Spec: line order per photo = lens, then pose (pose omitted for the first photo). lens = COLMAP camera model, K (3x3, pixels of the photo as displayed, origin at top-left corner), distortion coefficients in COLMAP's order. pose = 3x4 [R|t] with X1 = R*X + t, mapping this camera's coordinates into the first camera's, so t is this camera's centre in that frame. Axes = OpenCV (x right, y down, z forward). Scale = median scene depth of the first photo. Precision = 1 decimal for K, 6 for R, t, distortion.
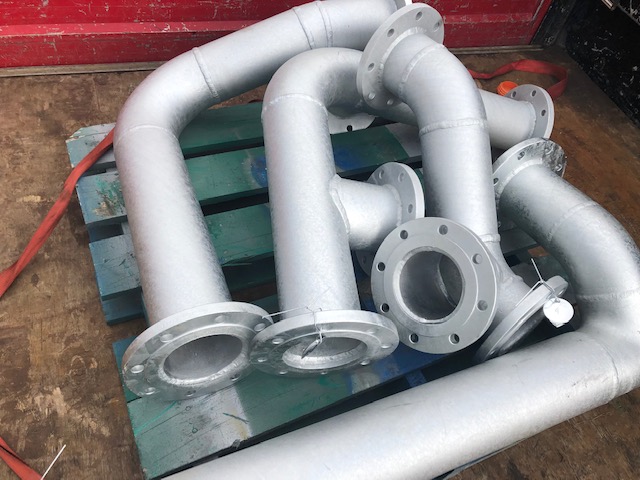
lens RADIAL K [[529.8, 0, 322.4], [0, 529.8, 235.7], [0, 0, 1]] dist [0.032834, -0.037892]
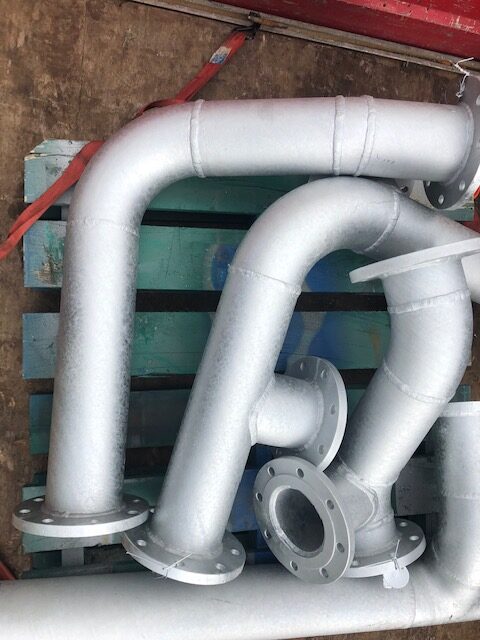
lens RADIAL K [[529.8, 0, 236.4], [0, 529.8, 319.1], [0, 0, 1]] dist [0.032834, -0.037892]
pose [[0.911666, 0.410242, 0.023808, -0.084575], [-0.351952, 0.749599, 0.560563, -0.611167], [0.212120, -0.519426, 0.827769, 0.228701]]
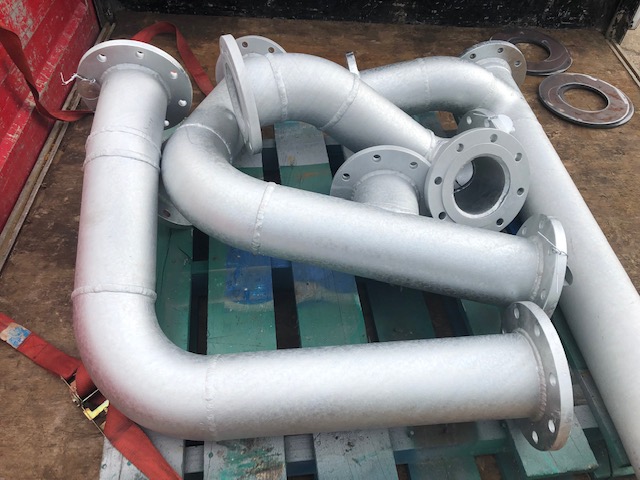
lens RADIAL K [[529.8, 0, 320.0], [0, 529.8, 235.4], [0, 0, 1]] dist [0.032834, -0.037892]
pose [[0.301411, -0.809407, 0.503996, -0.470902], [0.742513, 0.530857, 0.408492, -0.473530], [-0.598186, 0.251099, 0.761001, 0.263995]]
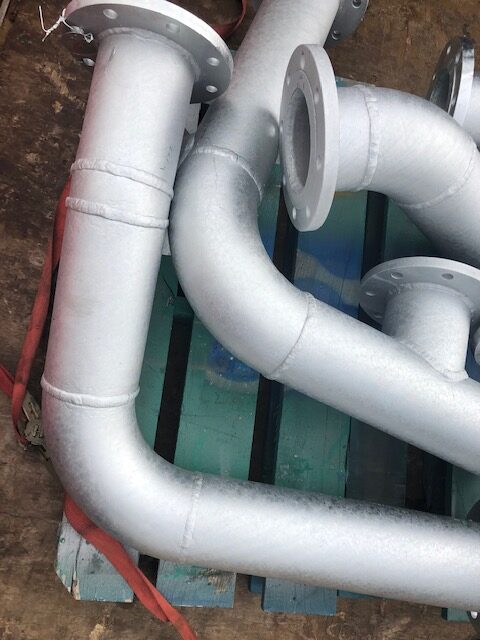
lens RADIAL K [[529.8, 0, 234.1], [0, 529.8, 321.5], [0, 0, 1]] dist [0.032834, -0.037892]
pose [[0.536570, -0.842579, 0.046399, -0.102120], [0.587142, 0.412266, 0.696636, -0.719615], [-0.606100, -0.346551, 0.715923, 0.522085]]
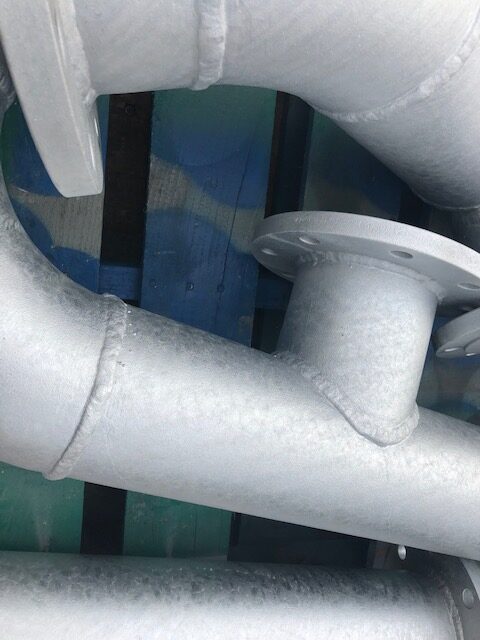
lens RADIAL K [[529.8, 0, 238.1], [0, 529.8, 320.6], [0, 0, 1]] dist [0.032834, -0.037892]
pose [[0.534592, -0.819794, -0.205303, 0.108087], [0.540015, 0.144498, 0.829159, -0.443780], [-0.650073, -0.554128, 0.519949, 0.732656]]
